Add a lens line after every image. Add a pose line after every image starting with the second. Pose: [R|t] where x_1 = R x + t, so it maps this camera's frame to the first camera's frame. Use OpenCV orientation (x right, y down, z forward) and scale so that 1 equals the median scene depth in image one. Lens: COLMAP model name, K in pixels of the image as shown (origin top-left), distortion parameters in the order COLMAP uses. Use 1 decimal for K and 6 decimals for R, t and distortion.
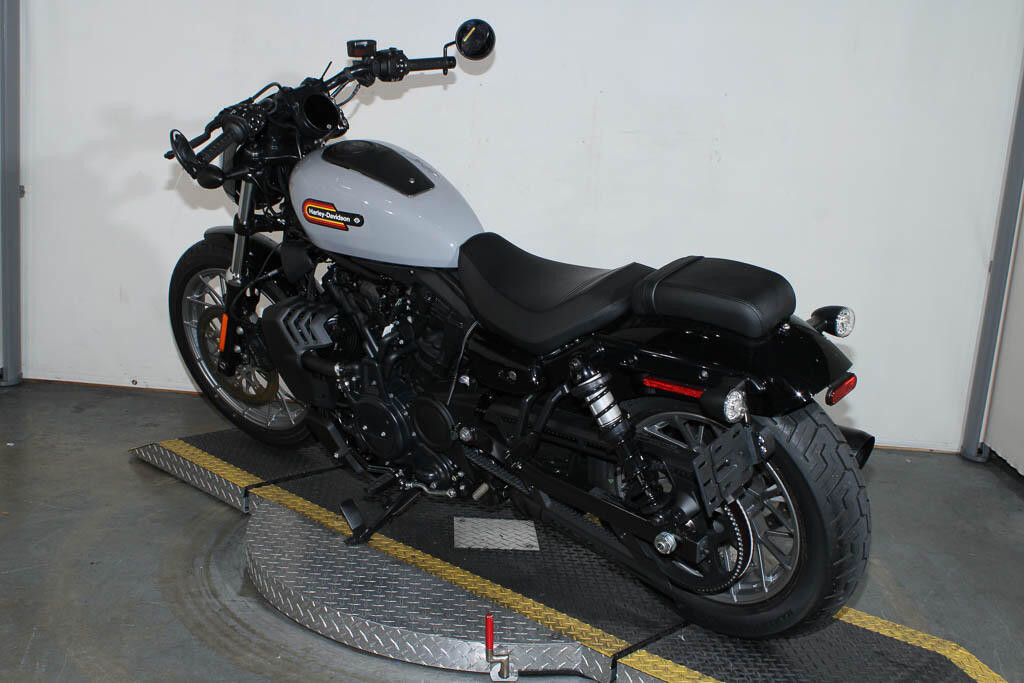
lens RADIAL K [[1212.3, 0, 512.0], [0, 1212.3, 341.5], [0, 0, 1]] dist [-0.034346, -0.004900]
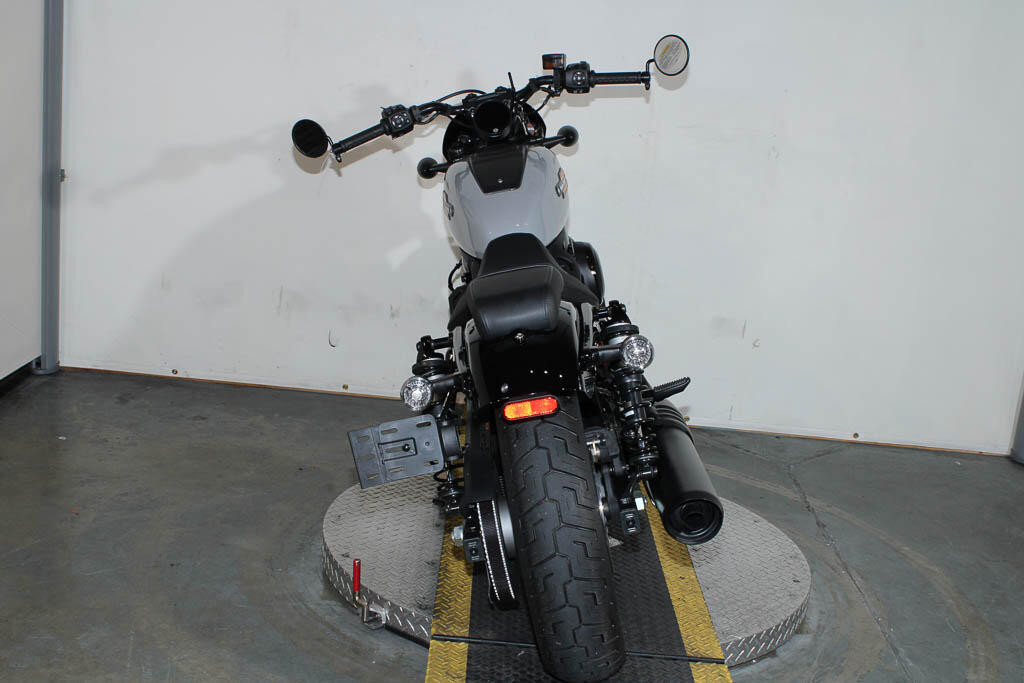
lens RADIAL K [[1307.2, 0, 512.0], [0, 1307.2, 341.5], [0, 0, 1]] dist [-0.024575, 0.012361]
pose [[0.999690, 0.015699, 0.019350, -0.070296], [-0.016286, 0.999400, 0.030558, -0.032179], [-0.018859, -0.030863, 0.999346, -0.070463]]
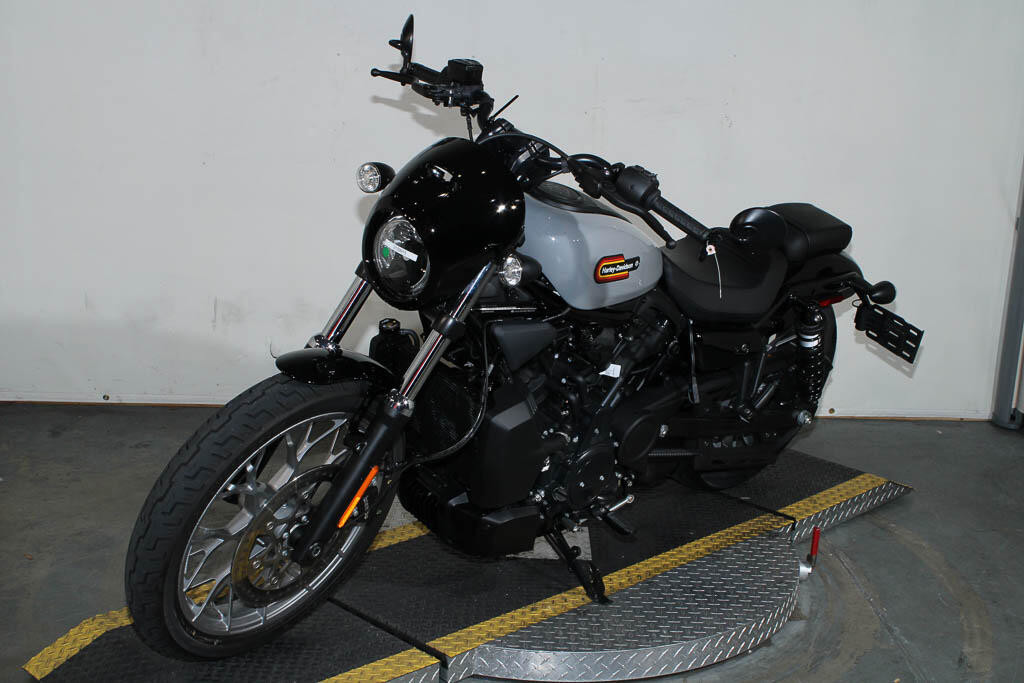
lens RADIAL K [[1503.3, 0, 512.0], [0, 1503.3, 341.5], [0, 0, 1]] dist [-0.011993, 0.068963]
pose [[0.995475, -0.056773, 0.076203, -0.107223], [0.053193, 0.997419, 0.048219, -0.054362], [-0.078744, -0.043948, 0.995926, -0.171886]]
